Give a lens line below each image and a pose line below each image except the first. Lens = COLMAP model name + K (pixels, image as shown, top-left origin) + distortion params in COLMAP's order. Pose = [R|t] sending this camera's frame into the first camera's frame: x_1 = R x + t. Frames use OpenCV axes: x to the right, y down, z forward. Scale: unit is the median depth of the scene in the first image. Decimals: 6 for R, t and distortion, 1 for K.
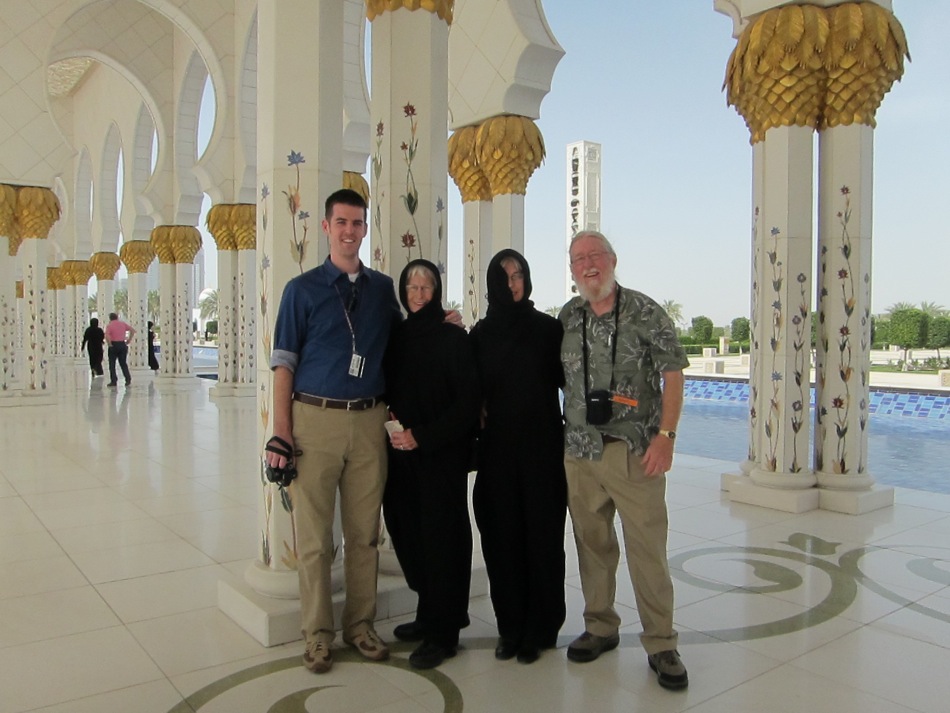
lens RADIAL K [[807.5, 0, 474.2], [0, 807.5, 357.8], [0, 0, 1]] dist [-0.054906, -0.003054]
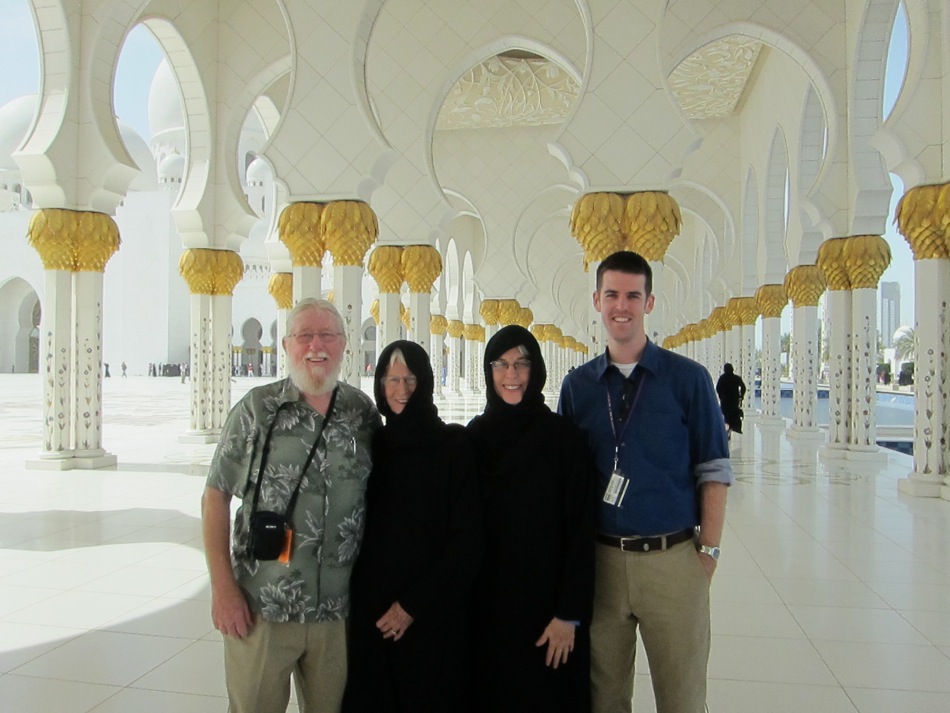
lens RADIAL K [[807.5, 0, 472.8], [0, 807.5, 361.6], [0, 0, 1]] dist [-0.054906, -0.003054]
pose [[0.684088, -0.002097, -0.729397, -0.086950], [-0.030980, 0.999010, -0.031928, -0.020719], [0.728742, 0.044438, 0.683345, 0.273609]]
